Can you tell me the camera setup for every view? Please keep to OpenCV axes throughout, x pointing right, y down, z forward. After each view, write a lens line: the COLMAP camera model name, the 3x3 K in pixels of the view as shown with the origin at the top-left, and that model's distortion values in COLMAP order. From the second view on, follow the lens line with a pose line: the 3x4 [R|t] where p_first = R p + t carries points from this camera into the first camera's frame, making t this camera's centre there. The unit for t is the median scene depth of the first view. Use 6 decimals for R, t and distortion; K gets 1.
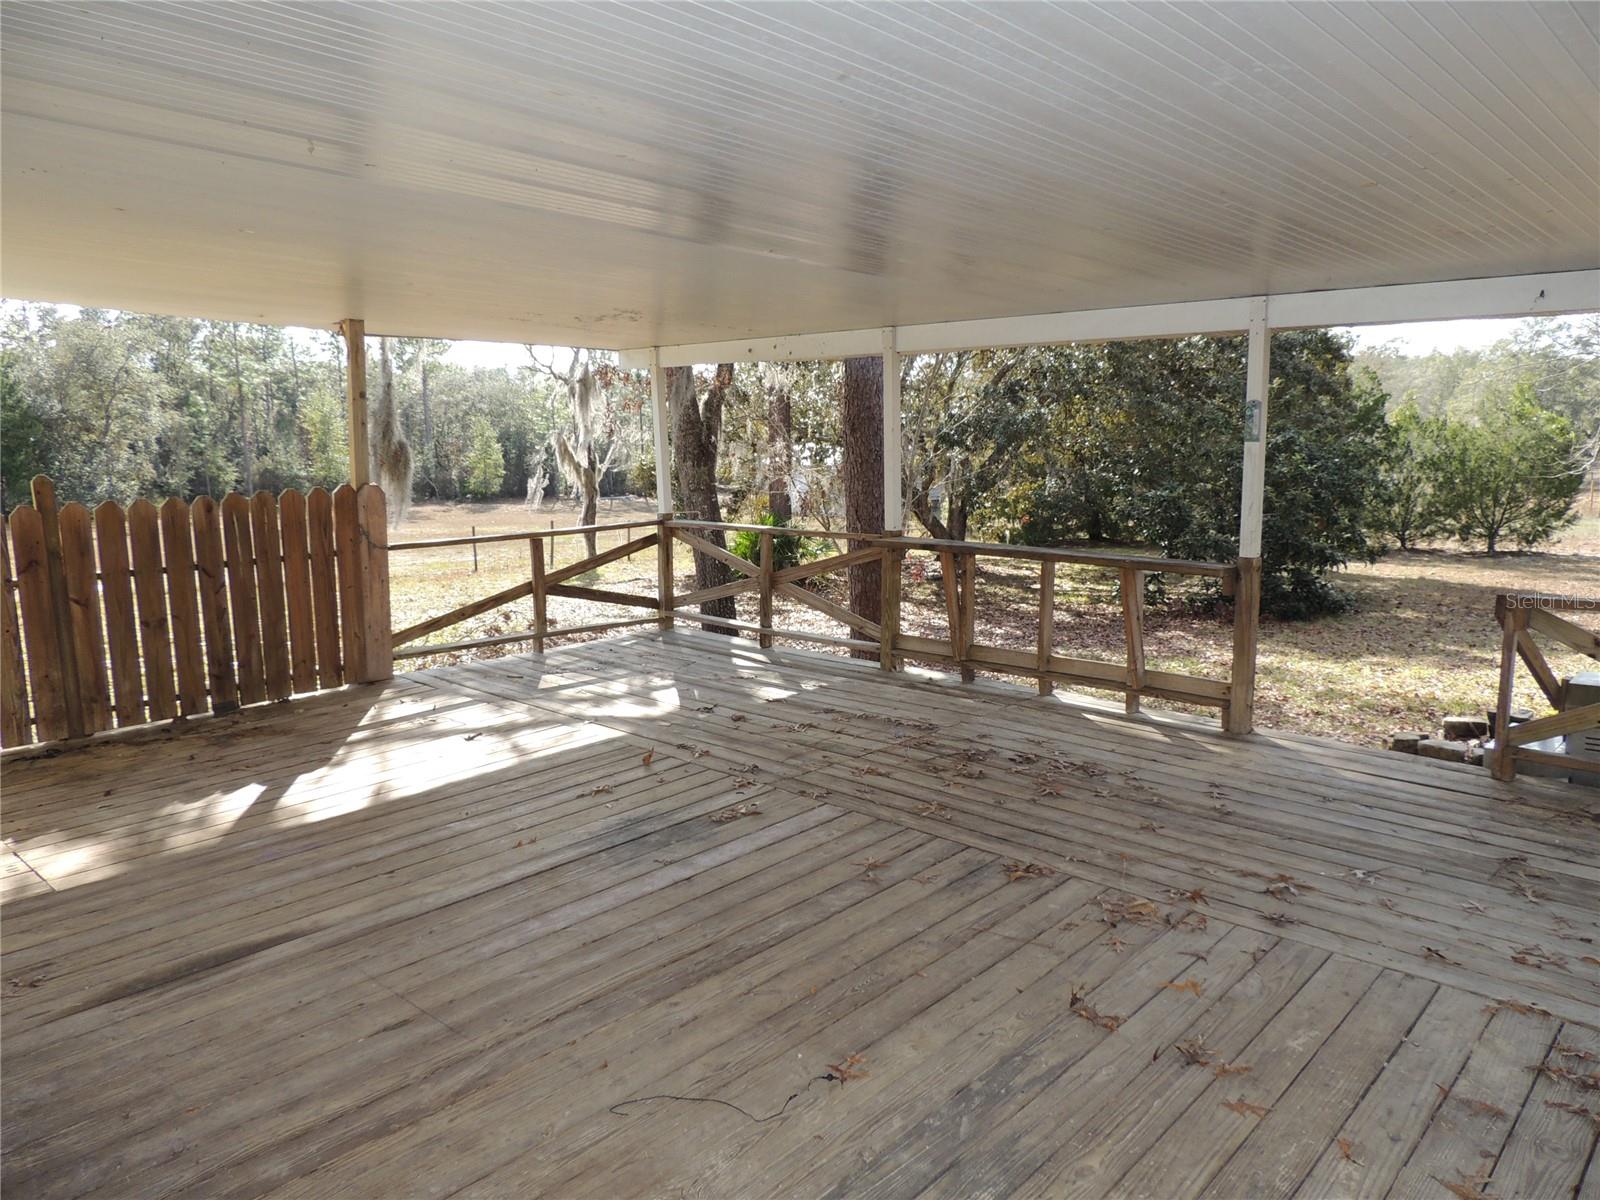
lens RADIAL K [[1136.5, 0, 814.3], [0, 1136.5, 600.2], [0, 0, 1]] dist [-0.020979, -0.000675]
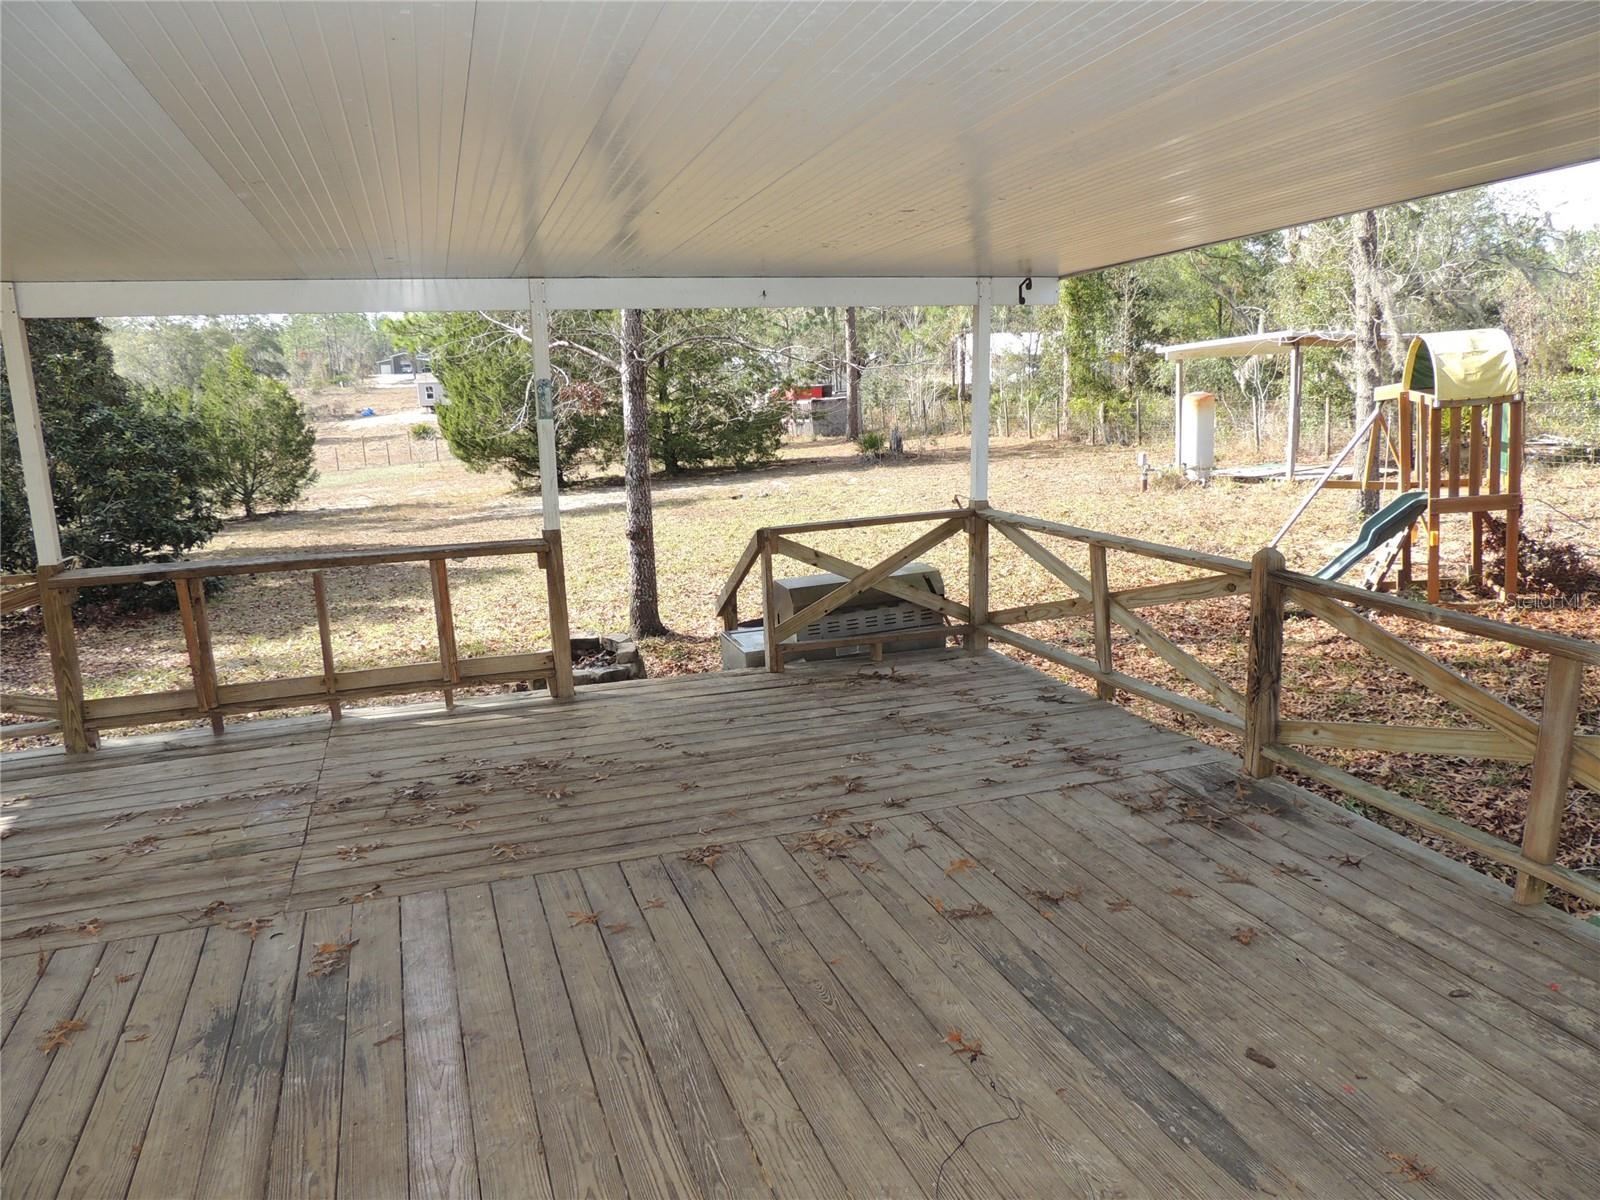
lens RADIAL K [[1136.5, 0, 813.0], [0, 1136.5, 602.6], [0, 0, 1]] dist [-0.020979, -0.000675]
pose [[0.466682, -0.182881, 0.865310, -0.506316], [0.157038, 0.979976, 0.122421, -0.073975], [-0.870371, 0.078755, 0.486057, 0.353899]]
